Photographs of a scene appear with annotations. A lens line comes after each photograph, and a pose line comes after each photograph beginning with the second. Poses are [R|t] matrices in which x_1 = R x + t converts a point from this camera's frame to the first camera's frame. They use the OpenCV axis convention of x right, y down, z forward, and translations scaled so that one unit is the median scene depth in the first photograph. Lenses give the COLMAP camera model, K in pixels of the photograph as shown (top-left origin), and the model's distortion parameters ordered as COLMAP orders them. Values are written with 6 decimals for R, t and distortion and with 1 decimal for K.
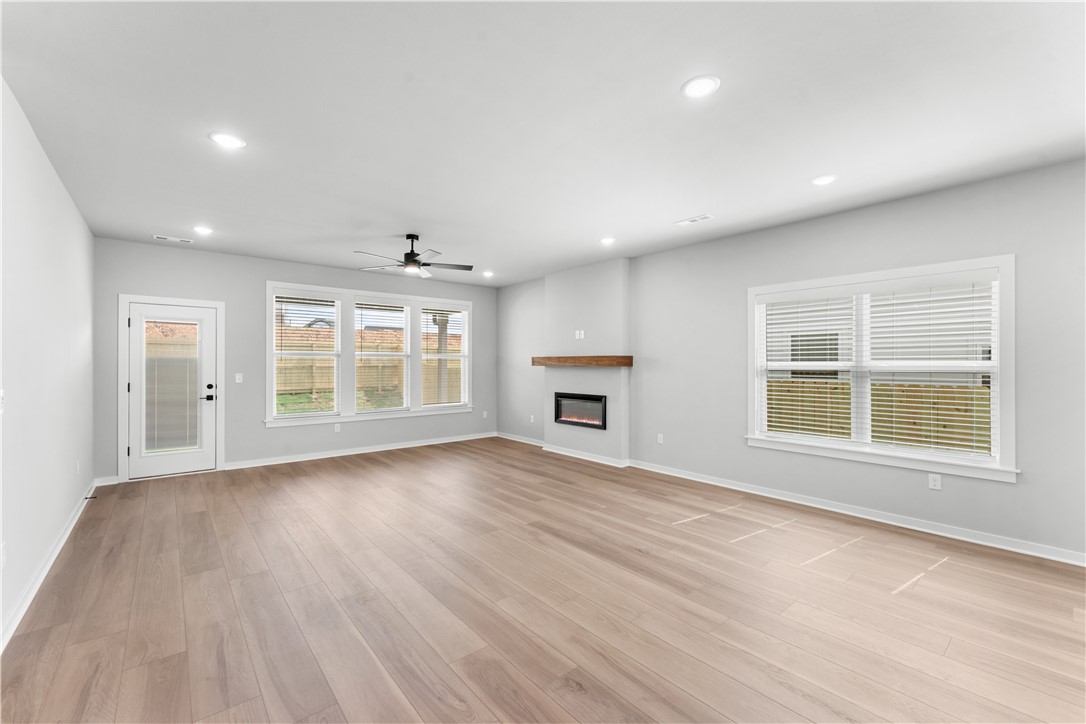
lens RADIAL K [[447.6, 0, 542.8], [0, 447.6, 362.9], [0, 0, 1]] dist [-0.004479, -0.000529]
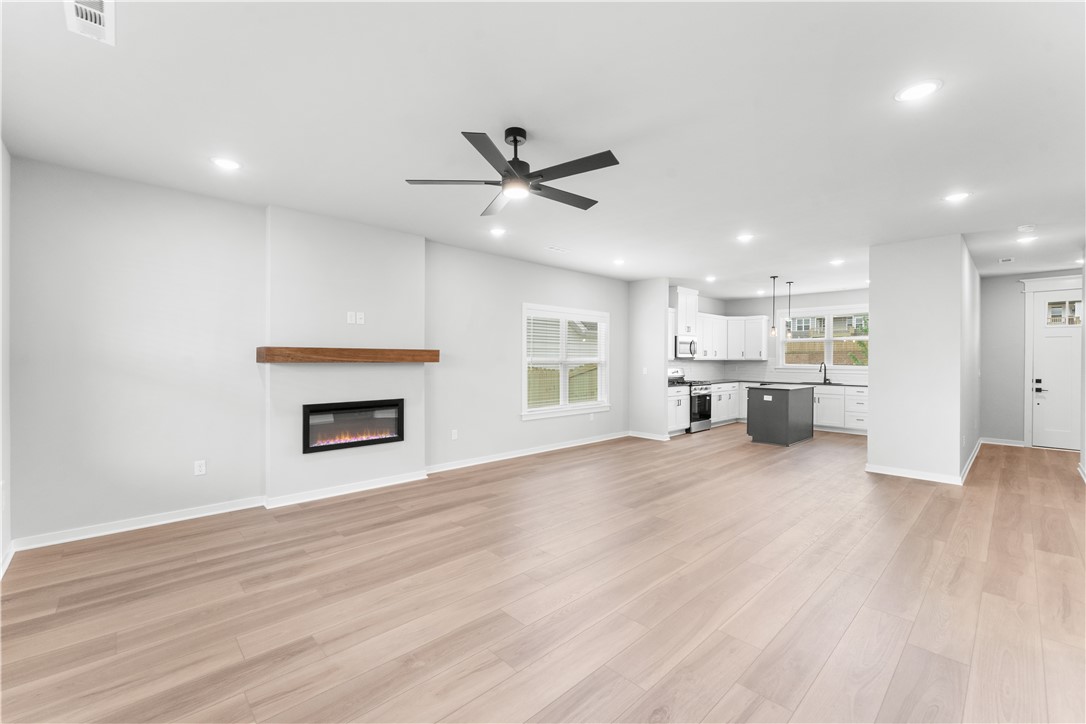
lens RADIAL K [[447.6, 0, 538.0], [0, 447.6, 362.4], [0, 0, 1]] dist [-0.004479, -0.000529]
pose [[-0.048866, -0.009398, 0.998761, -0.764562], [-0.006662, 0.999937, 0.009083, -0.001301], [-0.998783, -0.006210, -0.048925, 0.891941]]
